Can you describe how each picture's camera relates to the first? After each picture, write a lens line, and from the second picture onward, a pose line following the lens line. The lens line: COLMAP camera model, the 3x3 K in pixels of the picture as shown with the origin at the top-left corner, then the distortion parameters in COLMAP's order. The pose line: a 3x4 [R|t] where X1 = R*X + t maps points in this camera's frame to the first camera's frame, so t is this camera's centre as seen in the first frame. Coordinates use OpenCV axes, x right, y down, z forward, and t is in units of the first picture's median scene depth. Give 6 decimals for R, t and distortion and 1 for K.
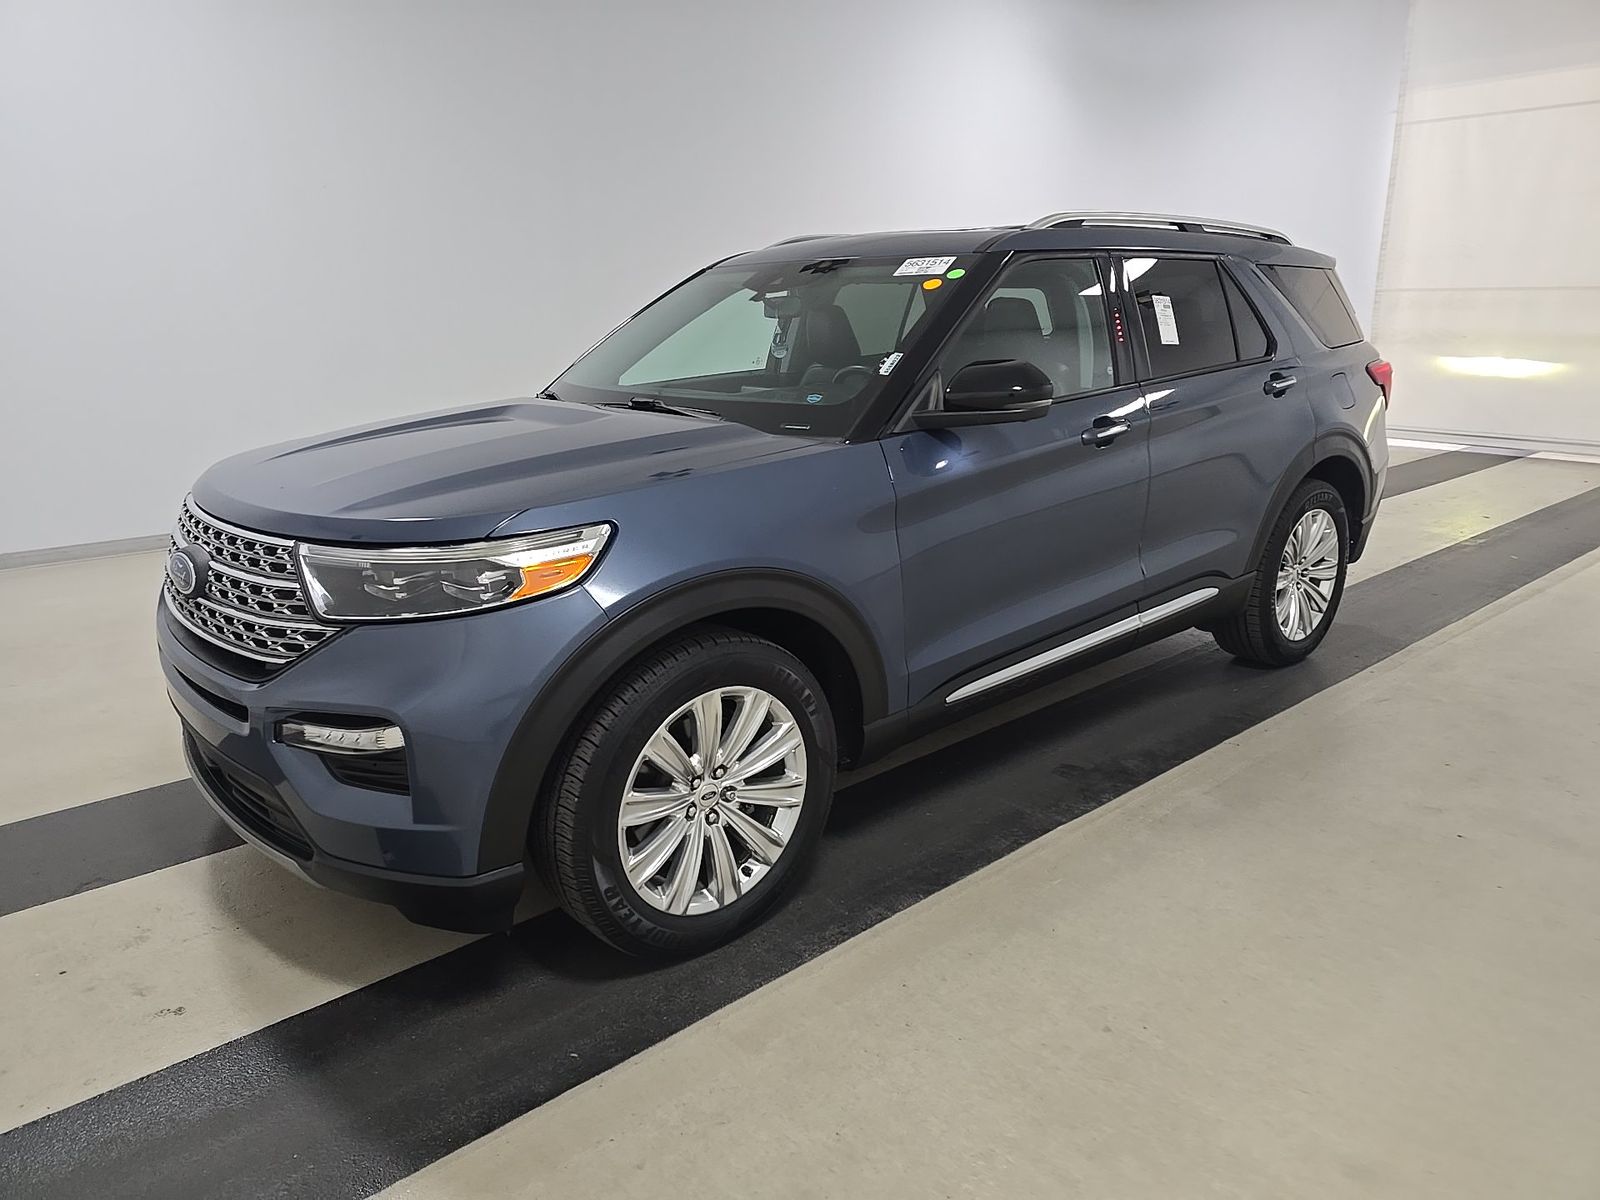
lens RADIAL K [[1080.4, 0, 795.1], [0, 1080.4, 600.8], [0, 0, 1]] dist [0.098452, -0.083623]
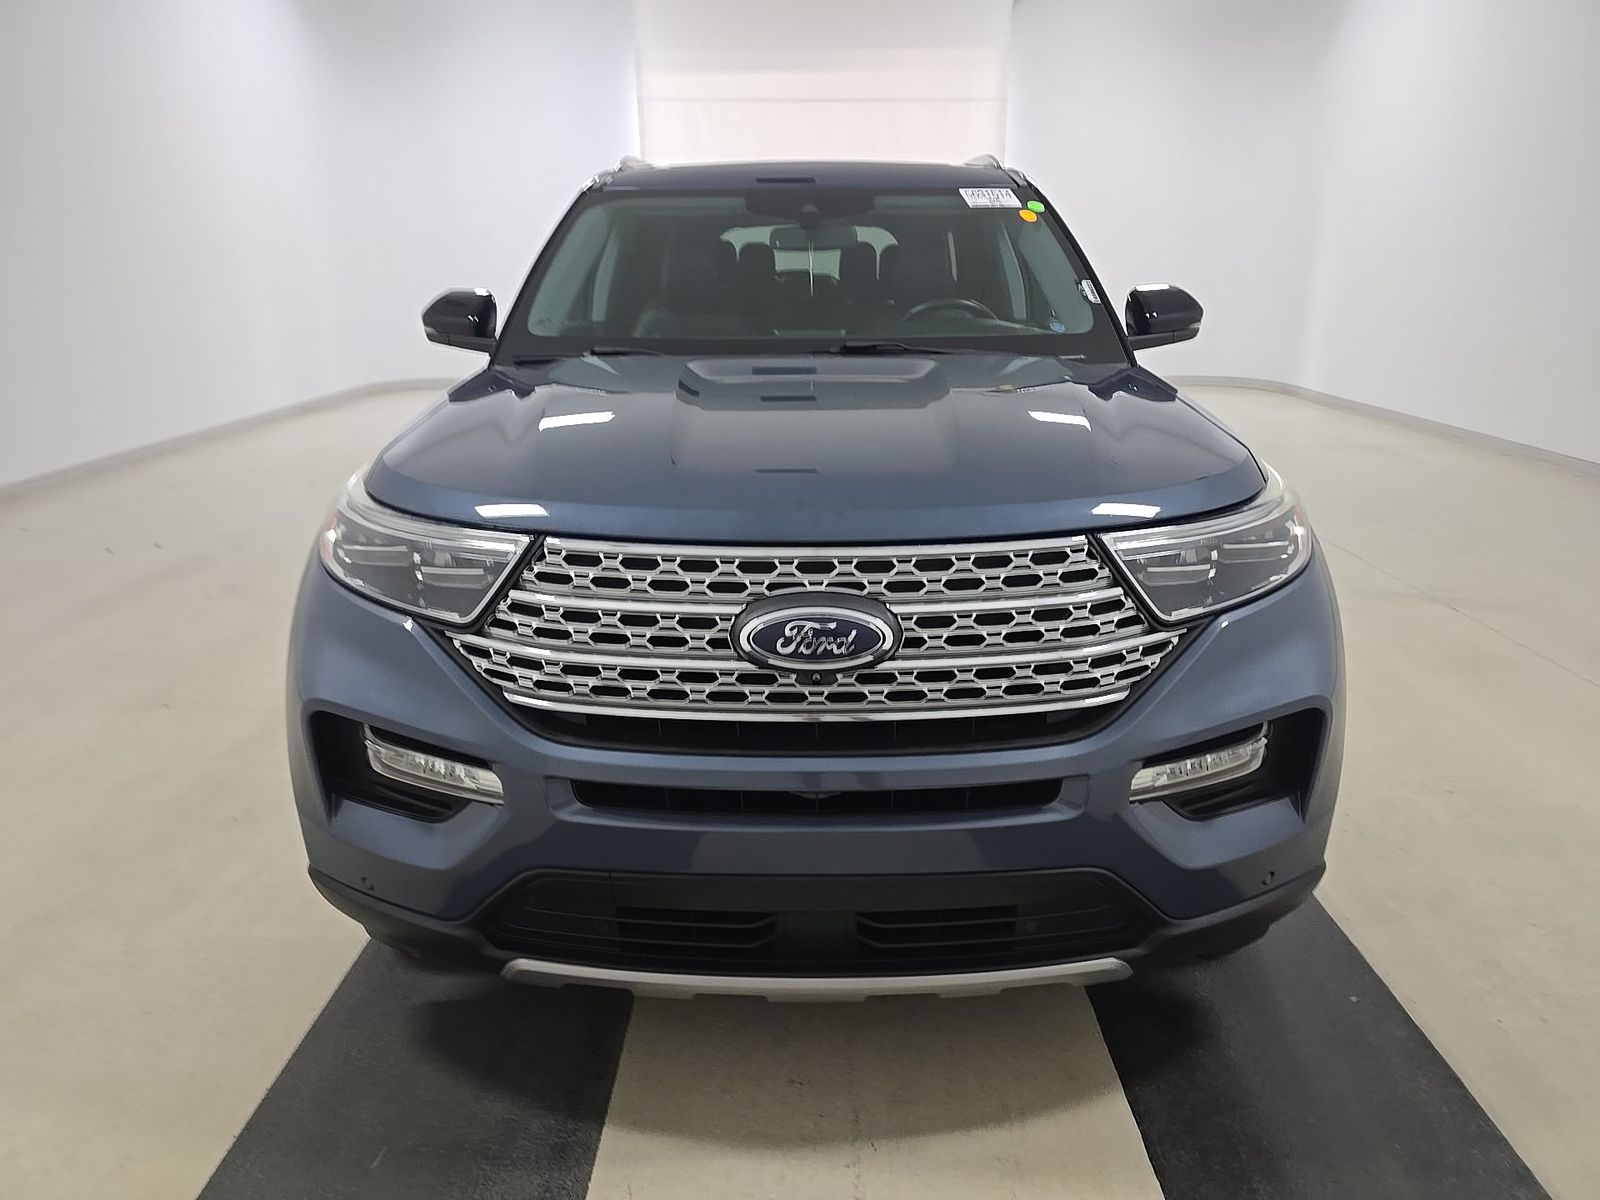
lens RADIAL K [[1080.4, 0, 795.1], [0, 1080.4, 600.8], [0, 0, 1]] dist [0.098452, -0.083623]
pose [[0.643087, -0.213254, 0.735502, -0.416645], [0.188486, 0.974975, 0.117884, -0.049769], [-0.742235, 0.062822, 0.667189, 0.246612]]
